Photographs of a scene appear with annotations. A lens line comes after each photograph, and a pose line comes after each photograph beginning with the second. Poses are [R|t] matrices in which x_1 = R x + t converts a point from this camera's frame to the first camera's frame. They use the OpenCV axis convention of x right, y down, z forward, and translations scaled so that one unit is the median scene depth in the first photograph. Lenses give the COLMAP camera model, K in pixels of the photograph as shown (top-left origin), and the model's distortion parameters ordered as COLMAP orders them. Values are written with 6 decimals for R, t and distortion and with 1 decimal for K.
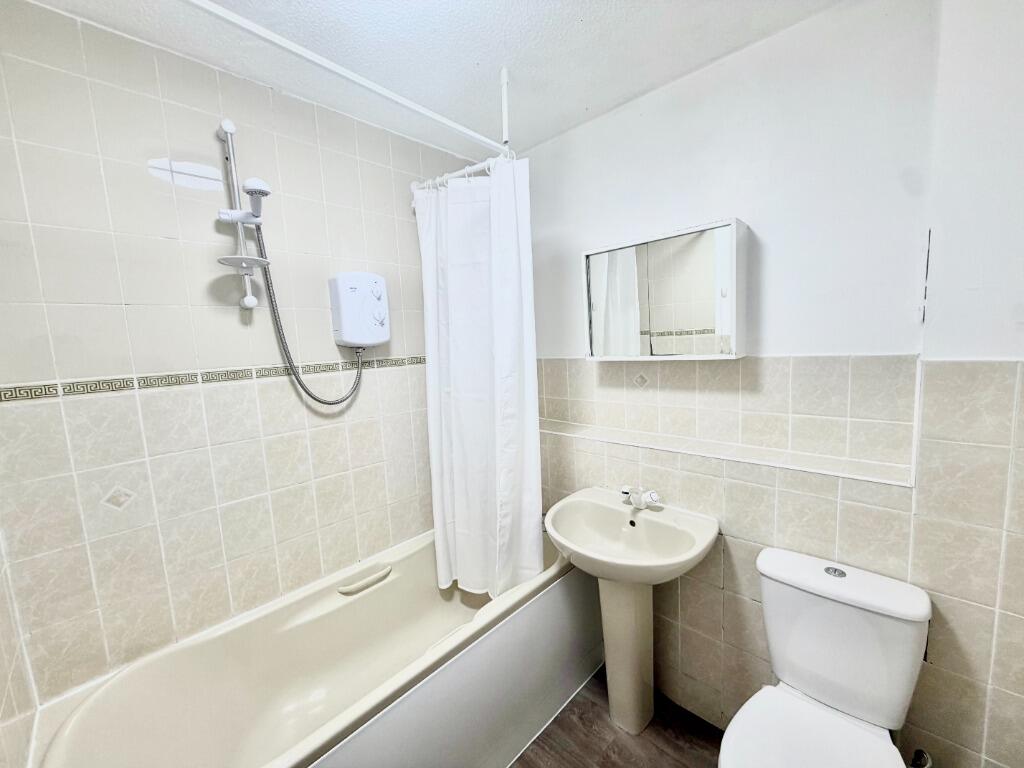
lens RADIAL K [[405.6, 0, 519.2], [0, 405.6, 388.2], [0, 0, 1]] dist [0.004205, 0.000105]
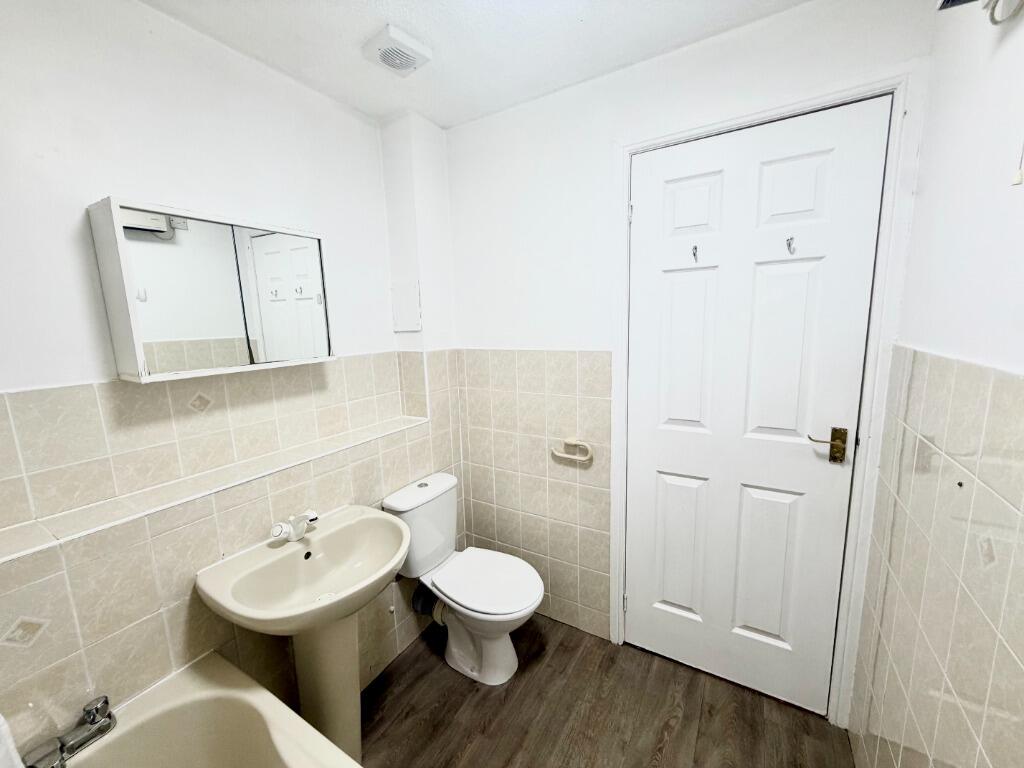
lens RADIAL K [[405.6, 0, 511.9], [0, 405.6, 390.4], [0, 0, 1]] dist [0.004205, 0.000105]
pose [[-0.216078, -0.095837, 0.971661, -0.759961], [0.168243, 0.976631, 0.133741, -0.063340], [-0.961772, 0.192374, -0.194904, 0.837859]]
